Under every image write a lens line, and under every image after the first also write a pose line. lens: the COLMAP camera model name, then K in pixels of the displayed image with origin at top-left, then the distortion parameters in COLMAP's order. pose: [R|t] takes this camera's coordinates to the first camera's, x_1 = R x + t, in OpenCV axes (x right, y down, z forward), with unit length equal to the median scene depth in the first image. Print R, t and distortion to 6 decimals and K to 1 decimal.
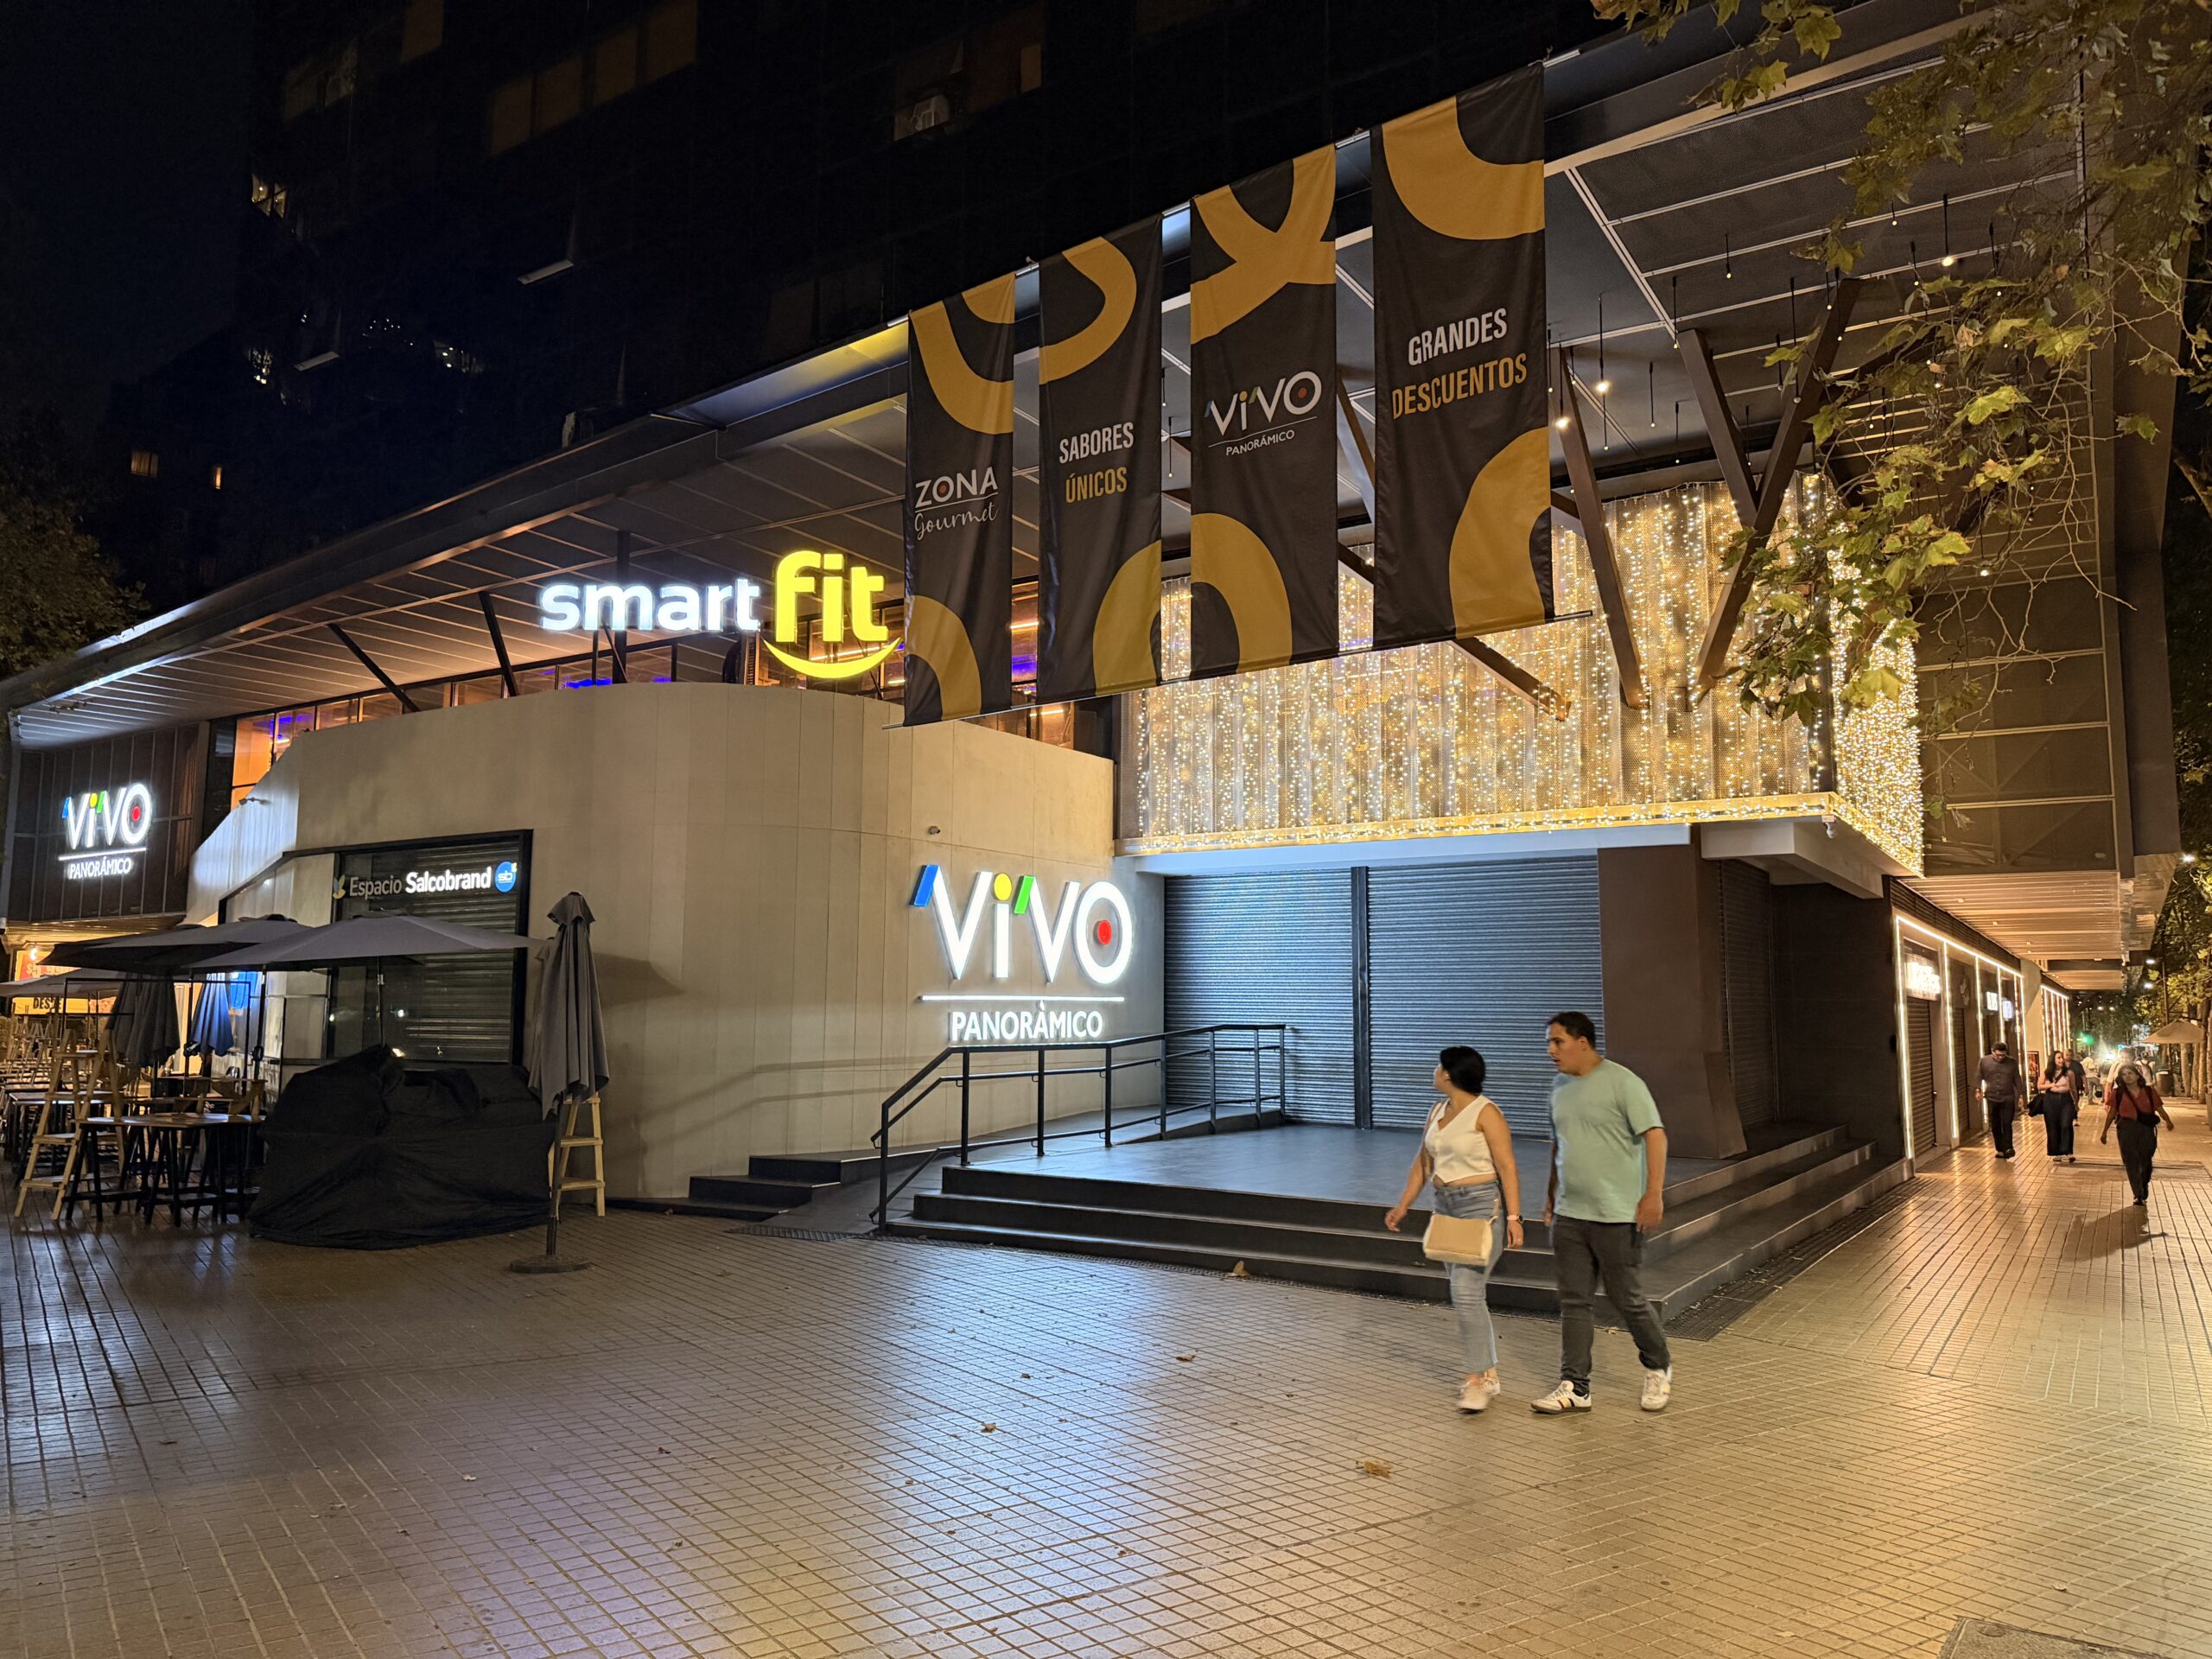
lens RADIAL K [[1544.3, 0, 1106.0], [0, 1544.3, 829.5], [0, 0, 1]] dist [0.115825, -0.166213]
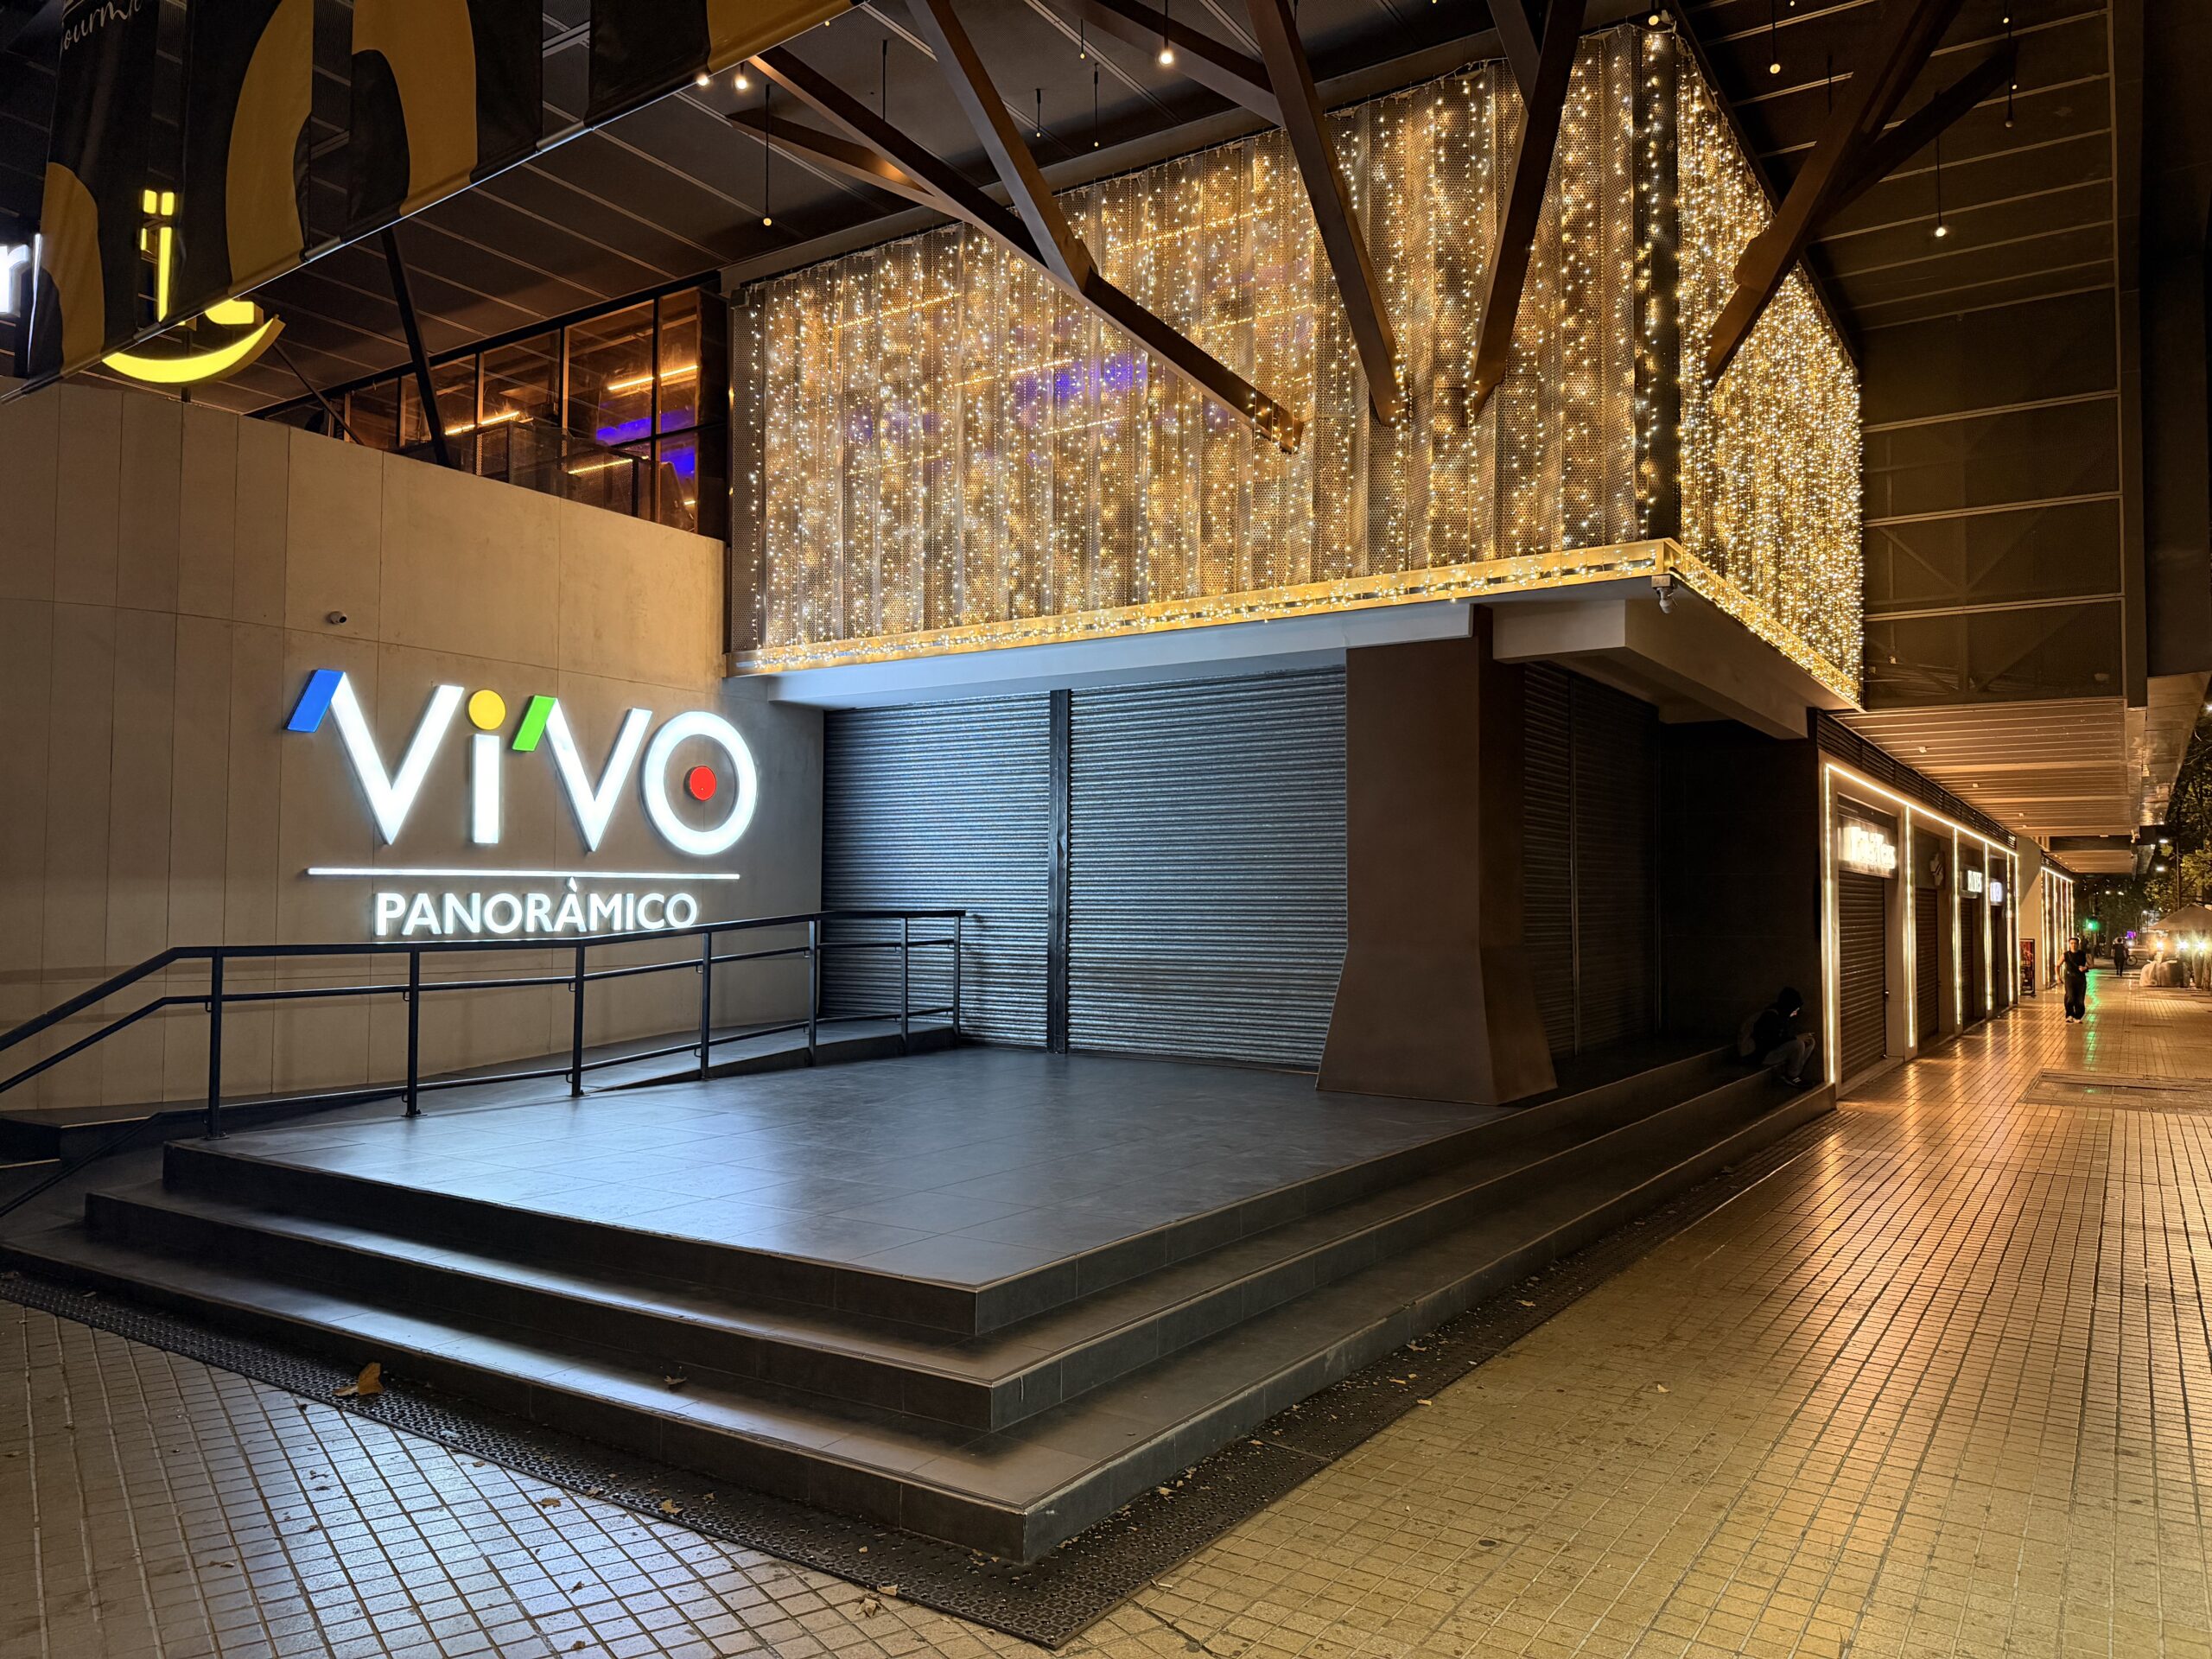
lens RADIAL K [[1544.3, 0, 1106.0], [0, 1544.3, 829.5], [0, 0, 1]] dist [0.115825, -0.166213]
pose [[0.999974, -0.000941, -0.007211, 0.199444], [0.001456, 0.997428, 0.071665, 0.038871], [0.007125, -0.071674, 0.997403, 0.300653]]
